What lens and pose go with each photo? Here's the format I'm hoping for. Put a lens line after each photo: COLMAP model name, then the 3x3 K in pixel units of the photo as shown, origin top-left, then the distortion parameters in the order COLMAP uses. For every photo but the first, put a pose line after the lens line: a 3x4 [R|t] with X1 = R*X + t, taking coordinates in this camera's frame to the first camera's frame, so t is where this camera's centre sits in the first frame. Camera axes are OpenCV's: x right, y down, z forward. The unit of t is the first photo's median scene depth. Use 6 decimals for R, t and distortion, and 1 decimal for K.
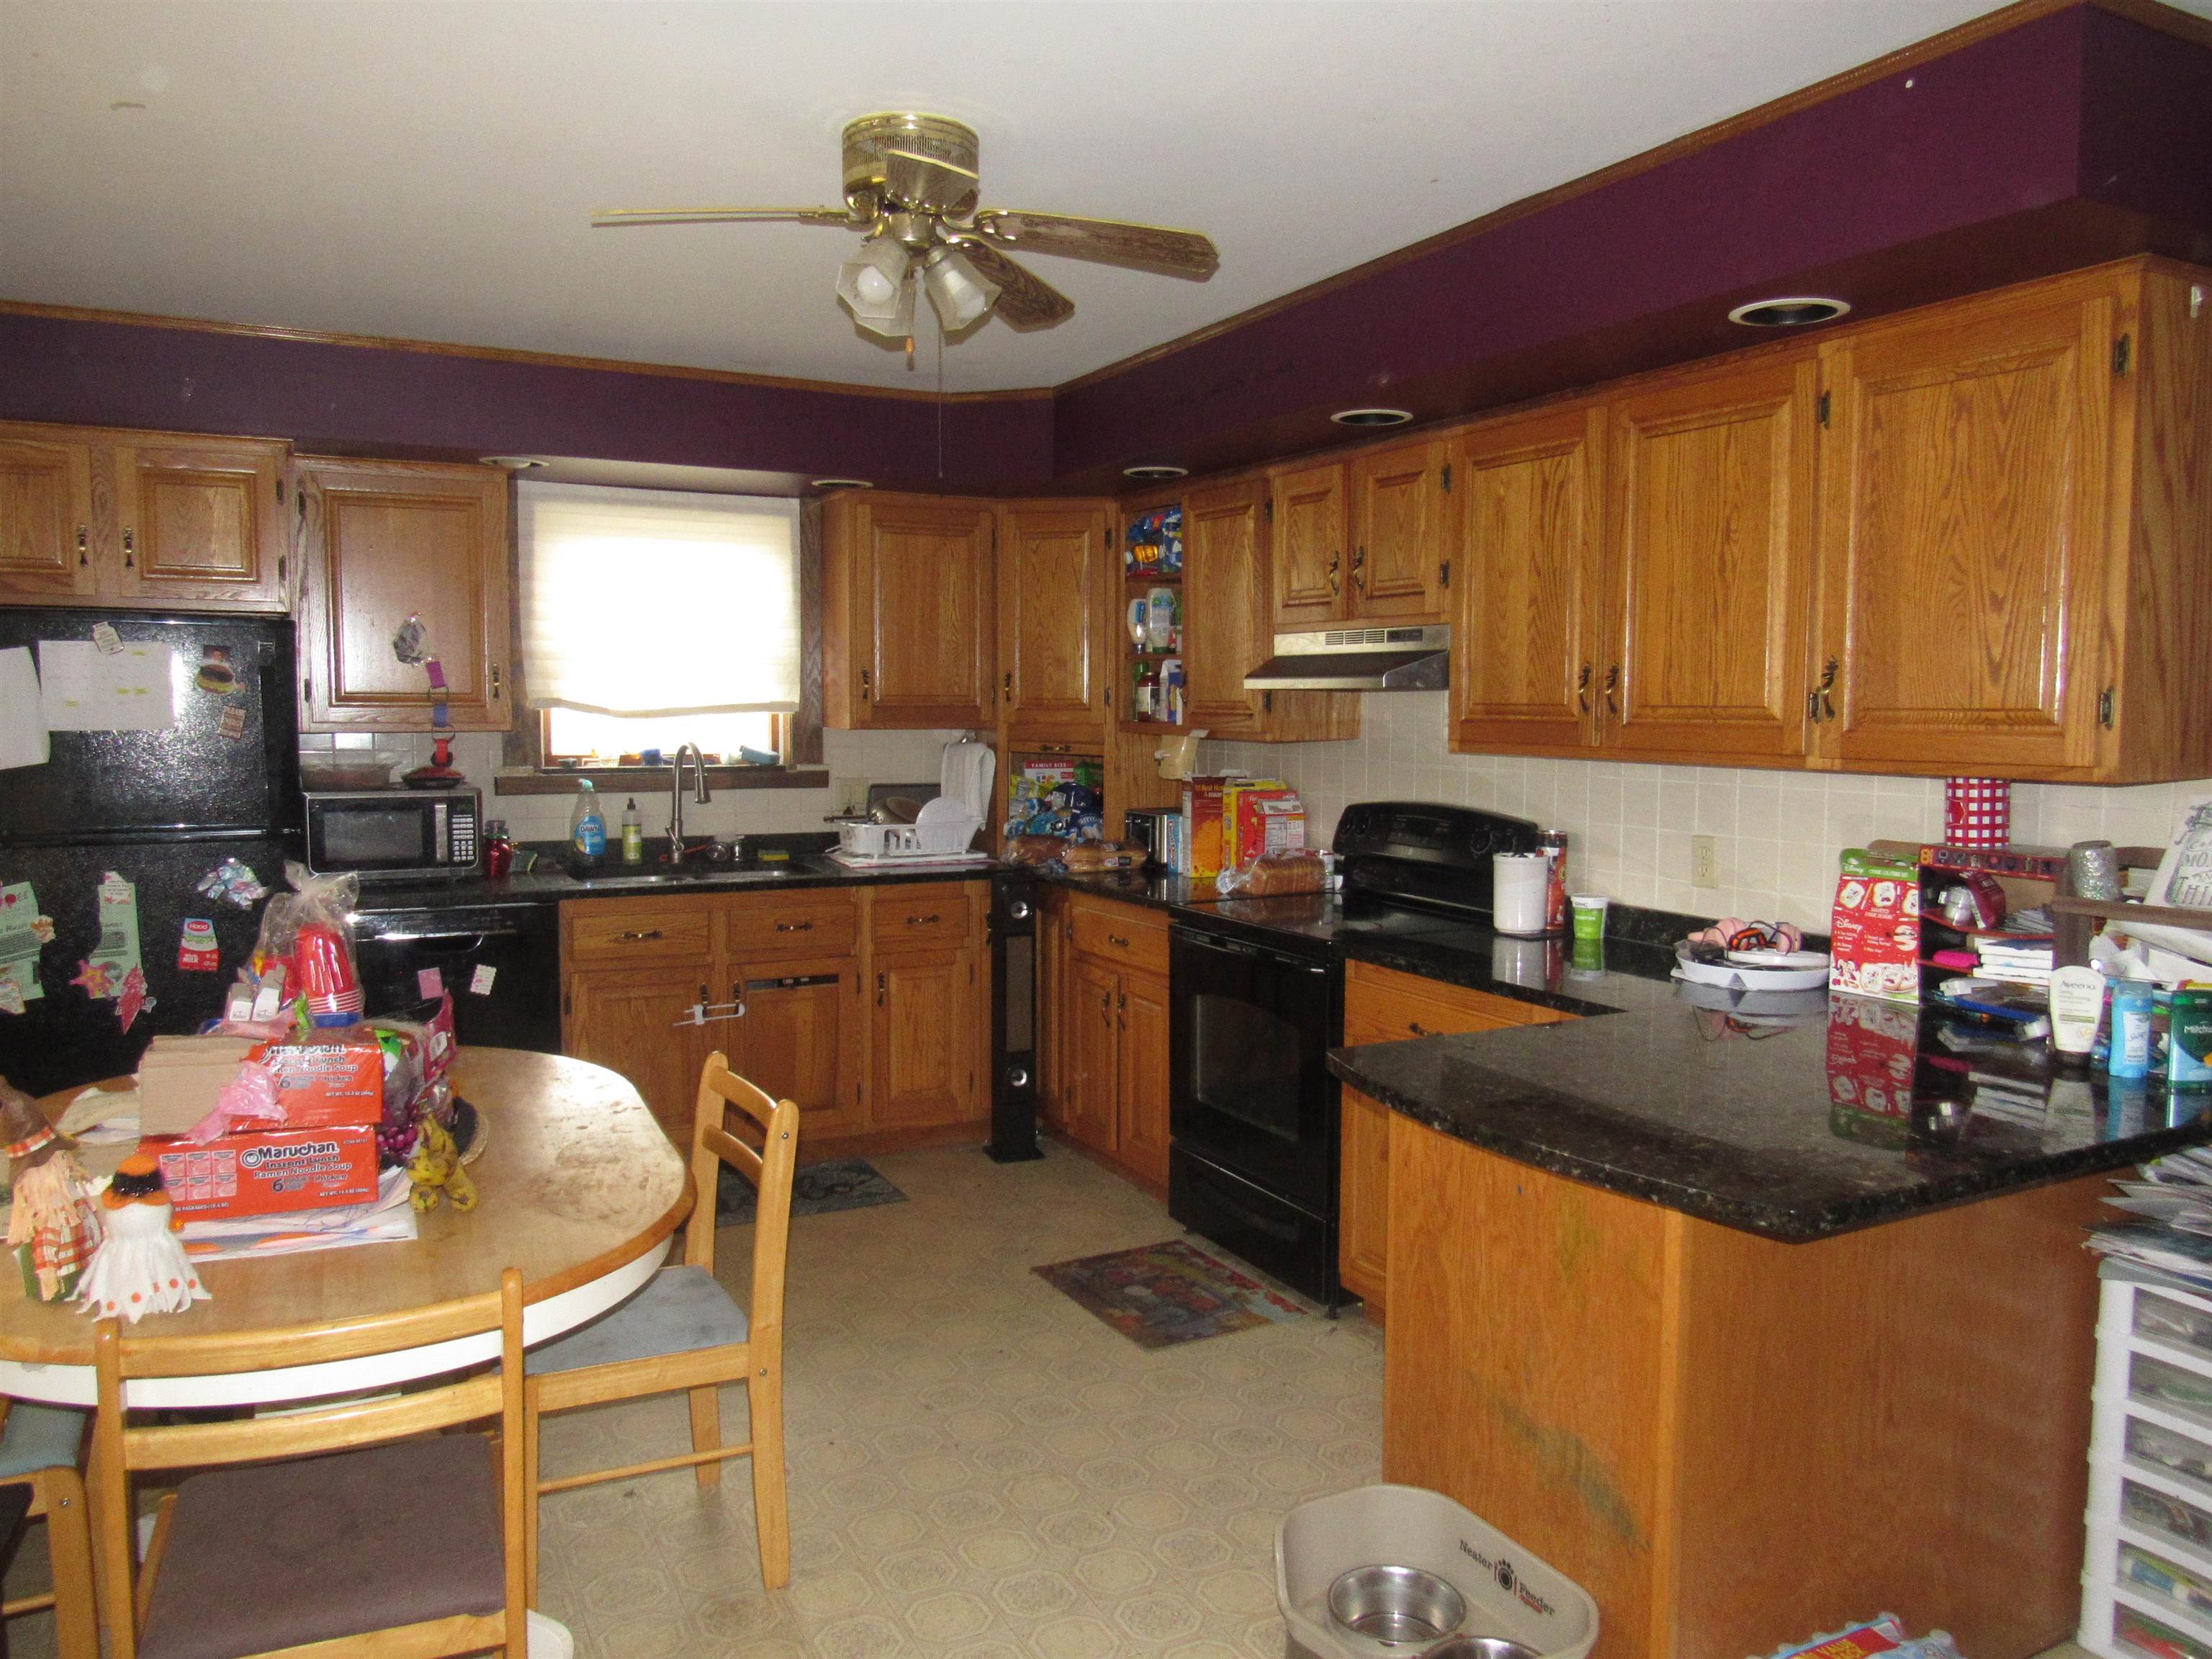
lens RADIAL K [[1583.6, 0, 1107.4], [0, 1583.6, 841.7], [0, 0, 1]] dist [-0.039661, 0.021829]
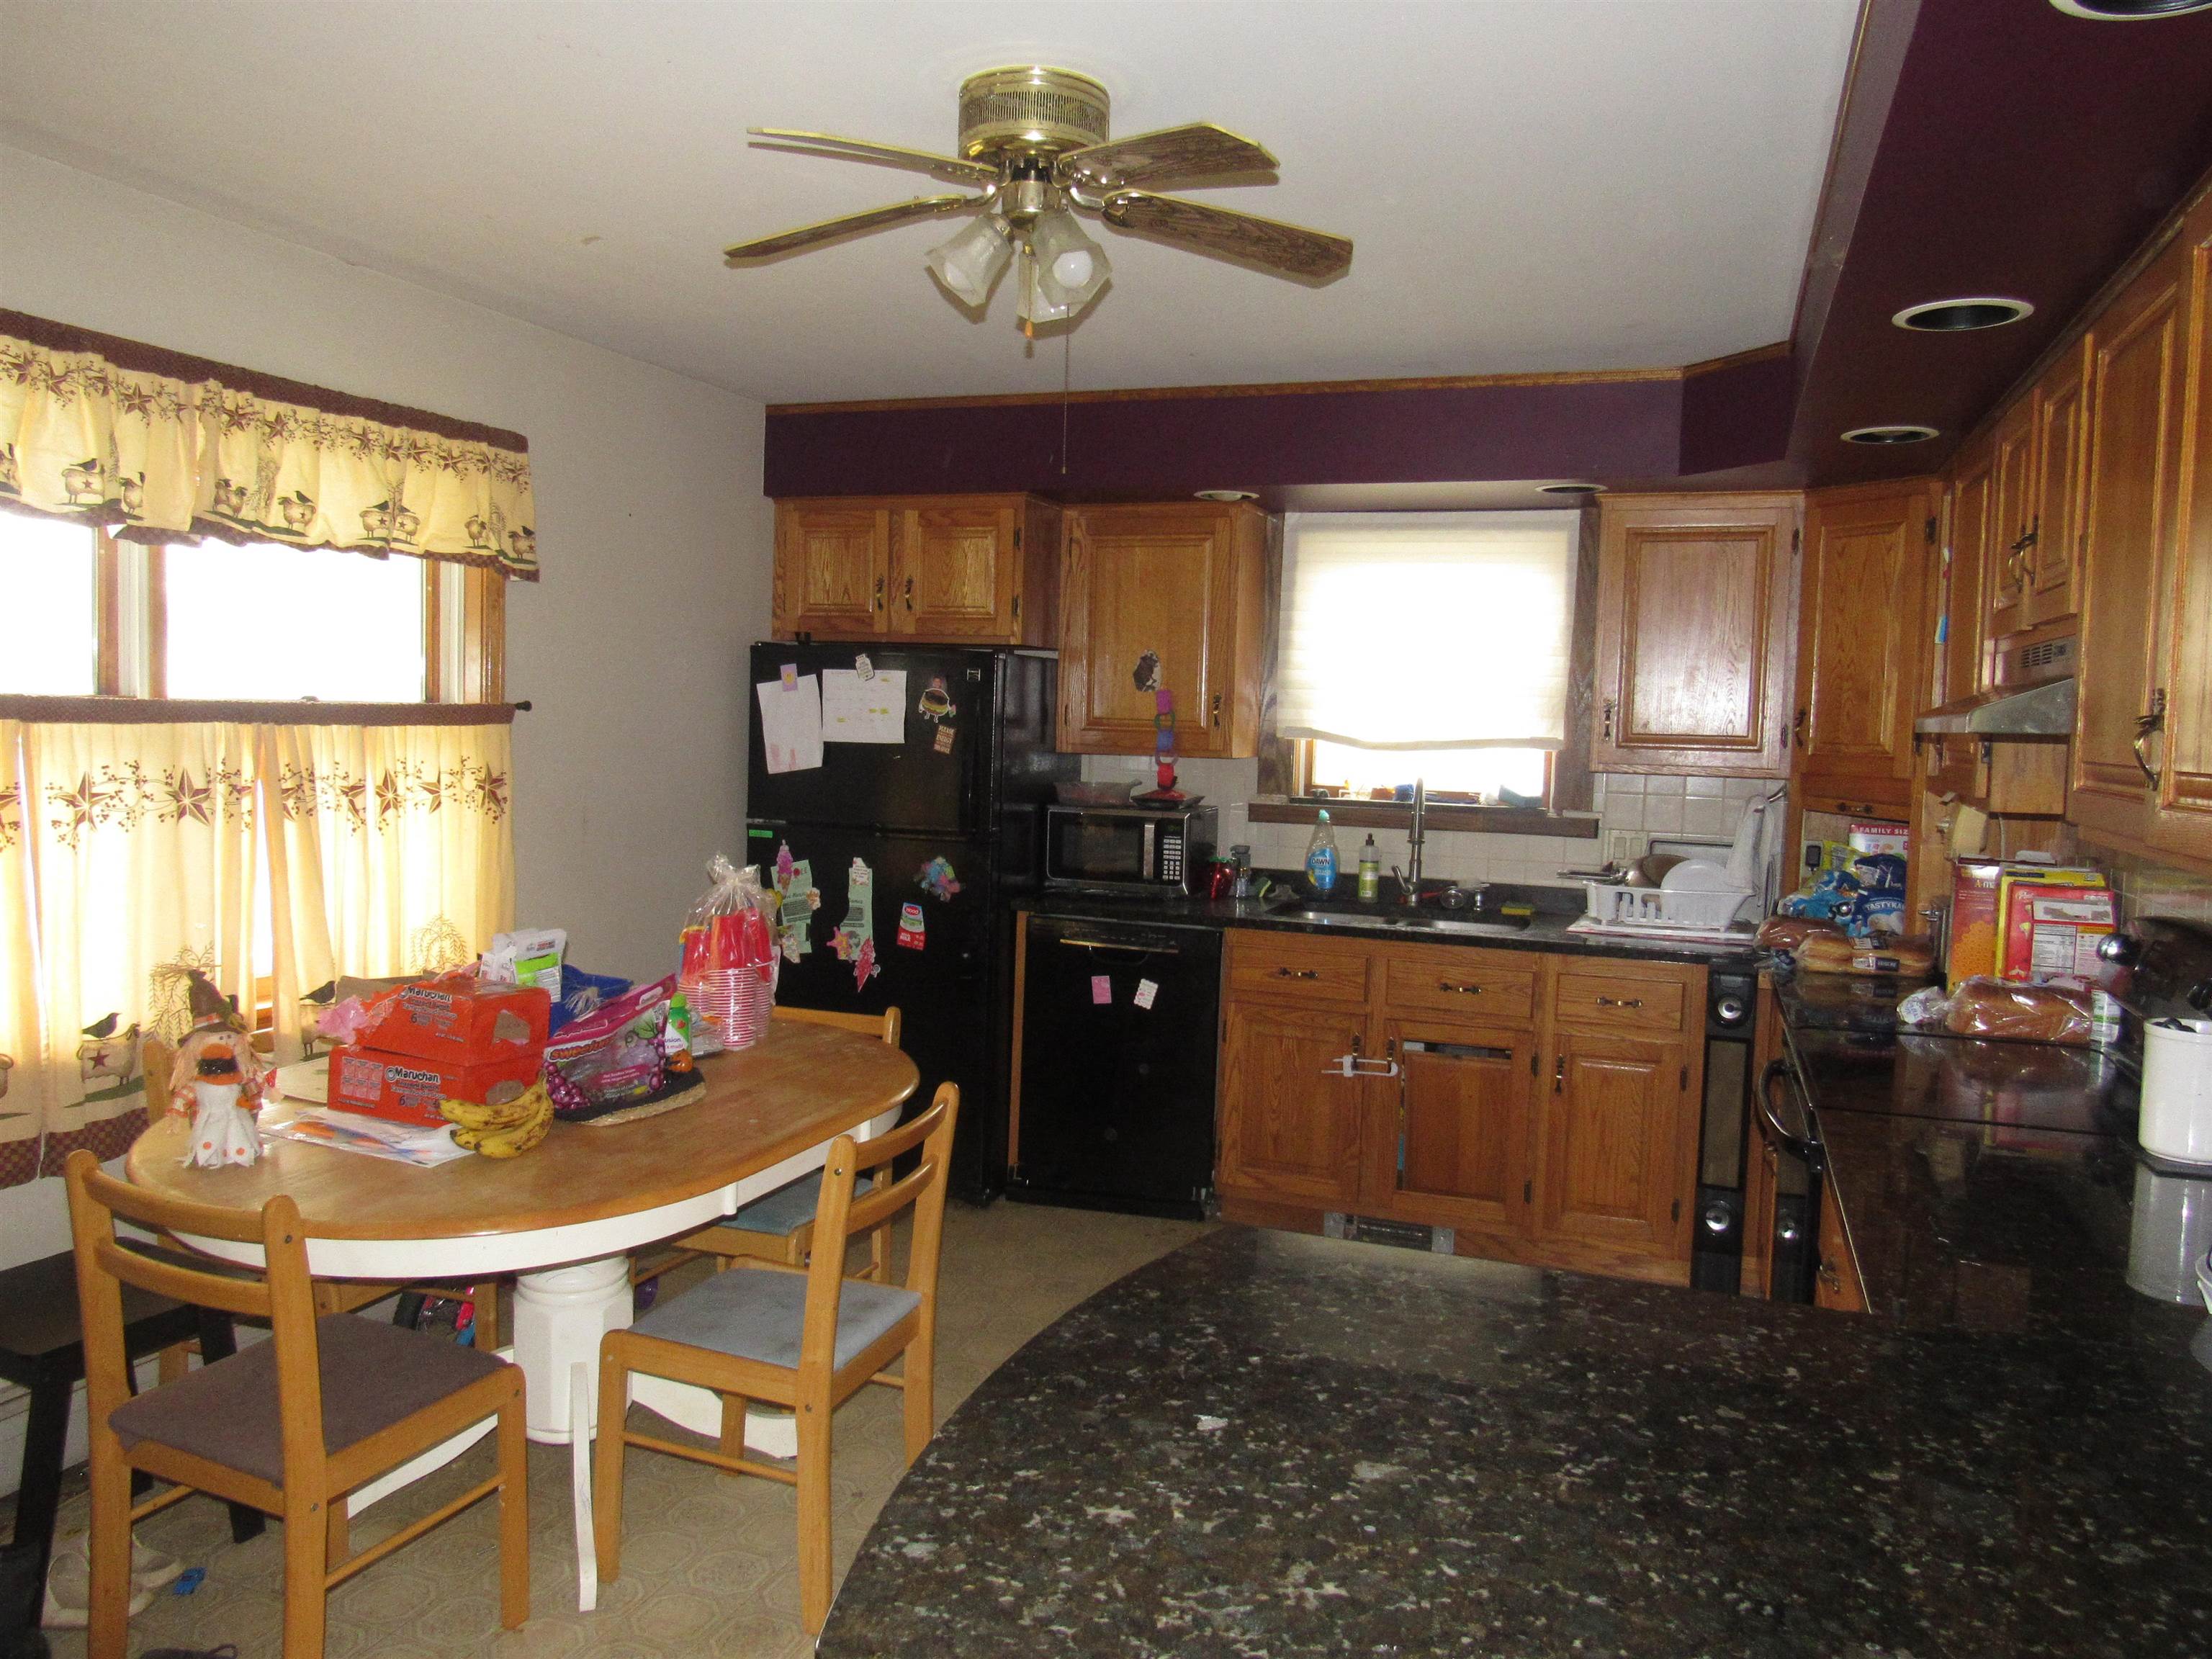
lens RADIAL K [[1583.6, 0, 1107.4], [0, 1583.6, 841.7], [0, 0, 1]] dist [-0.039661, 0.021829]
pose [[0.667408, 0.071584, -0.741244, 0.320163], [-0.091908, 0.995677, 0.013401, -0.021848], [0.738999, 0.059182, 0.671102, 0.245269]]
